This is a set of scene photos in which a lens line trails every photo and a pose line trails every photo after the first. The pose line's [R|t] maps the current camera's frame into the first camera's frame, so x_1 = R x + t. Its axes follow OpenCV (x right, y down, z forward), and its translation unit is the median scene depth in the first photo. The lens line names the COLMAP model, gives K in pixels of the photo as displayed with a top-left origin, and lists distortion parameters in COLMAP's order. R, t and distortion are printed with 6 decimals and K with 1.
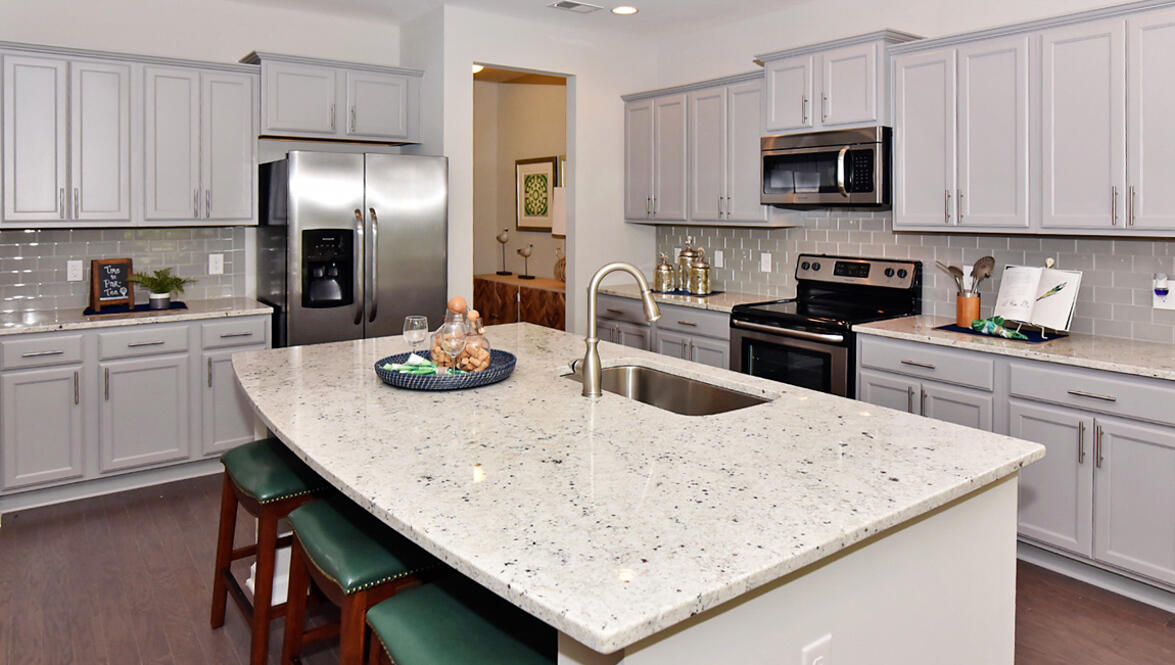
lens RADIAL K [[732.1, 0, 536.0], [0, 732.1, 215.4], [0, 0, 1]] dist [0.006991, -0.000486]
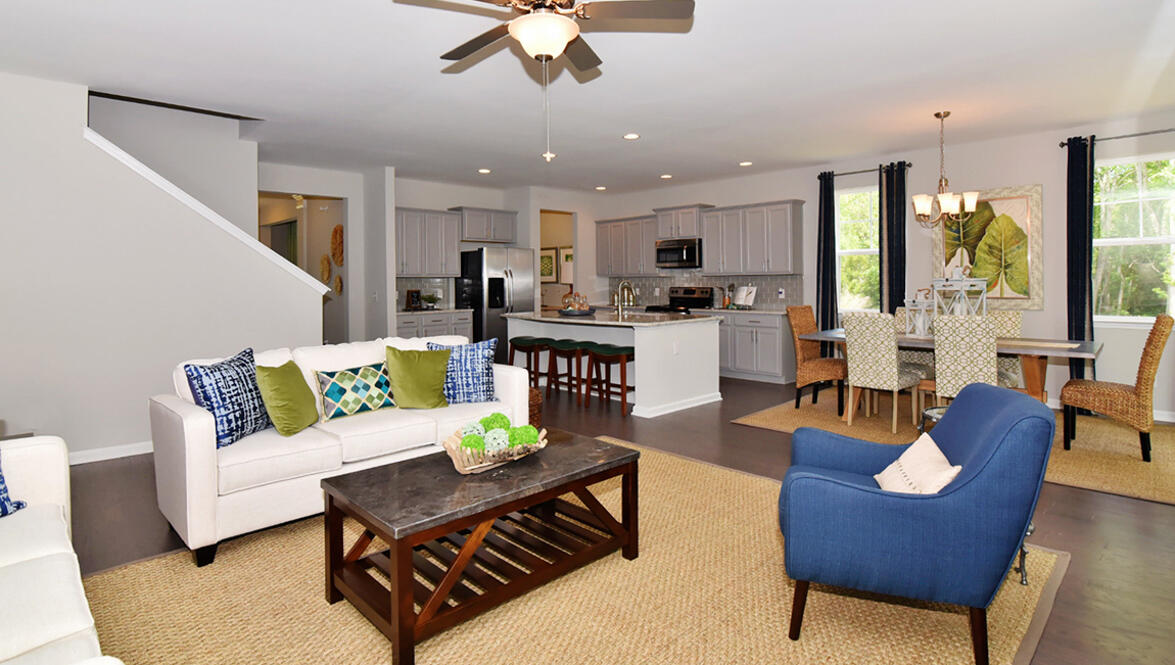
lens RADIAL K [[551.0, 0, 574.8], [0, 551.0, 284.7], [0, 0, 1]] dist [-0.001539, 0.000623]
pose [[0.983227, -0.011642, 0.182014, -0.363639], [0.011952, 0.999928, -0.000611, 0.048988], [-0.181994, 0.002776, 0.983296, -0.948539]]
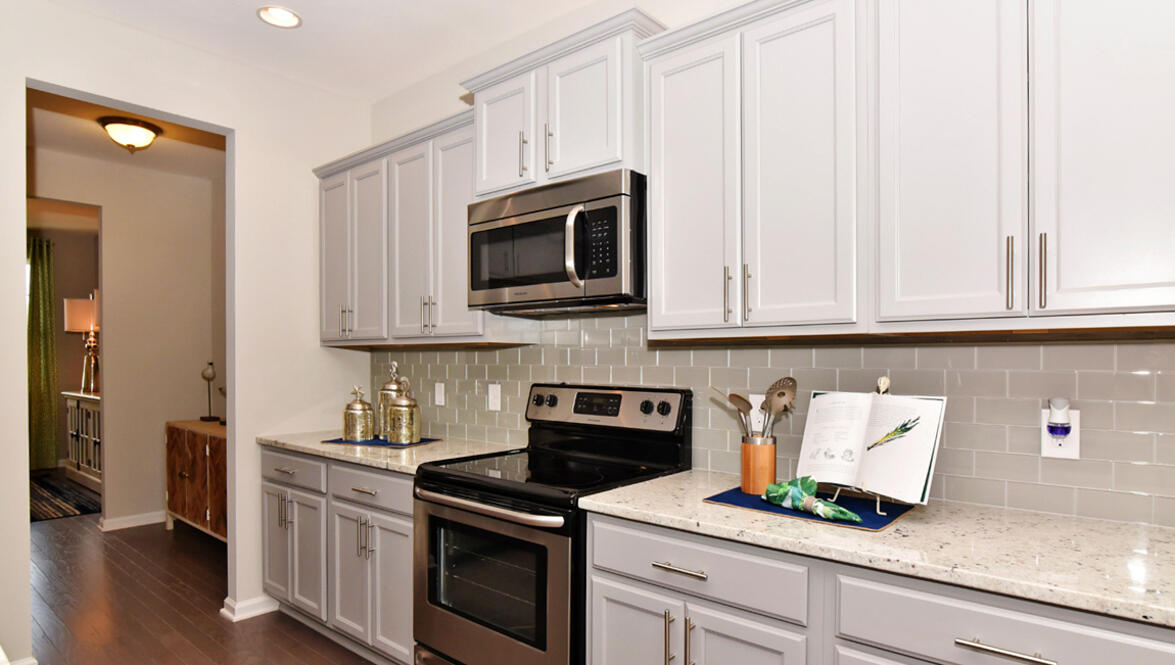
lens RADIAL K [[650.3, 0, 521.2], [0, 650.3, 367.0], [0, 0, 1]] dist [0.003935, 0.001027]
pose [[0.978154, -0.004597, 0.207831, 0.259681], [0.003656, 0.999981, 0.004912, 0.040030], [-0.207850, -0.004045, 0.978152, 0.468487]]
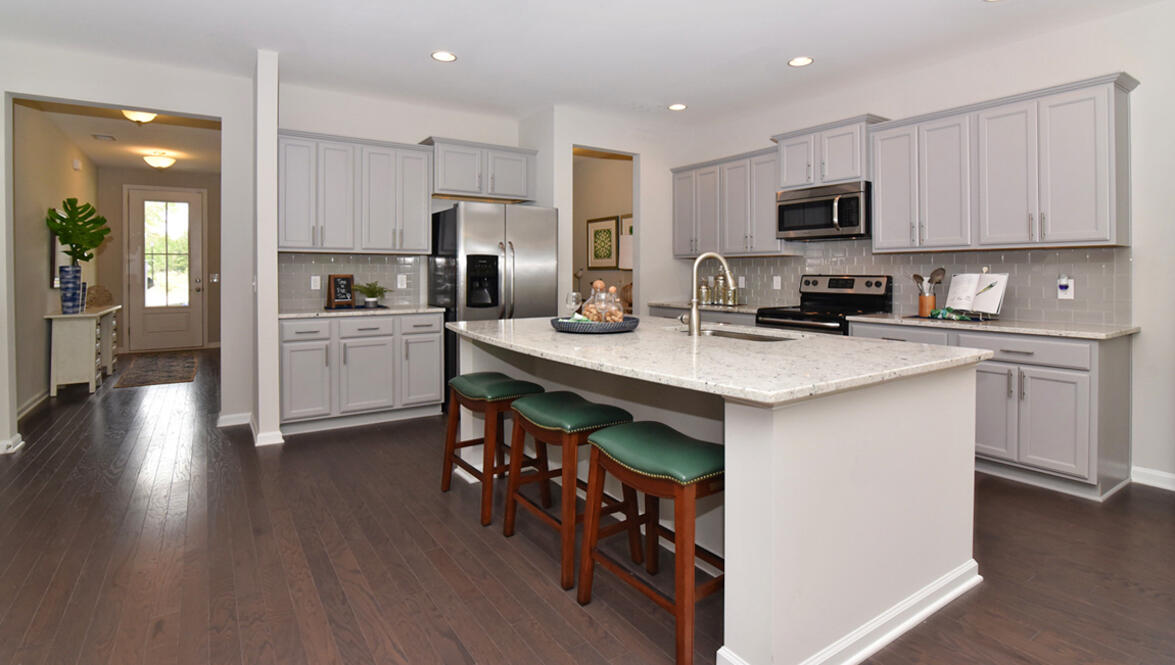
lens RADIAL K [[551.0, 0, 552.5], [0, 551.0, 273.8], [0, 0, 1]] dist [-0.001539, 0.000623]
pose [[0.999262, -0.003178, -0.038274, -0.101711], [0.002924, 0.999973, -0.006689, 0.066205], [0.038294, 0.006572, 0.999245, -0.109649]]
